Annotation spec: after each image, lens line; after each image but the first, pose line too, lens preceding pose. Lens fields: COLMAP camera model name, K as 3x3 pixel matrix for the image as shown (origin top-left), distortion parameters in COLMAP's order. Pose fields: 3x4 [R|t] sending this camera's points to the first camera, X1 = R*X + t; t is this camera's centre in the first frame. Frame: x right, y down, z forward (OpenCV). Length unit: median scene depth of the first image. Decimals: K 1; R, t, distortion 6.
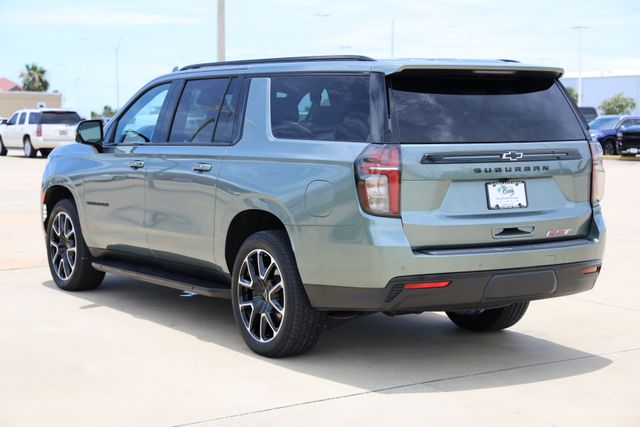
lens RADIAL K [[1287.6, 0, 320.0], [0, 1287.6, 213.5], [0, 0, 1]] dist [0.334678, -0.002393]
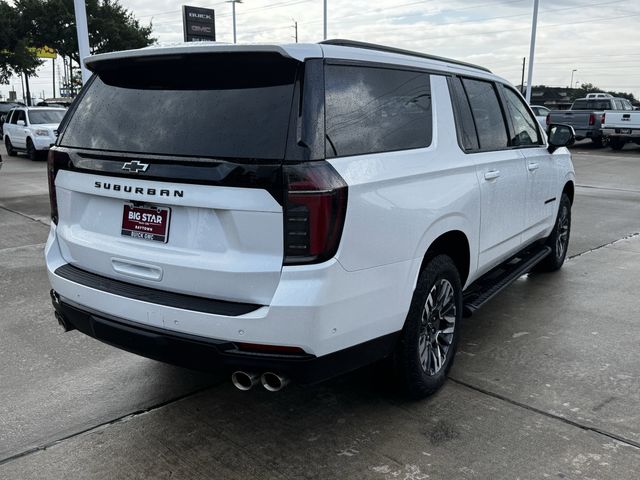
lens RADIAL K [[625.6, 0, 320.0], [0, 625.6, 240.0], [0, 0, 1]] dist [0.067633, -0.021788]
pose [[0.392919, 0.185410, -0.900687, 0.529319], [-0.086187, 0.982576, 0.164668, -0.074843], [0.915525, 0.012926, 0.402053, 0.947523]]
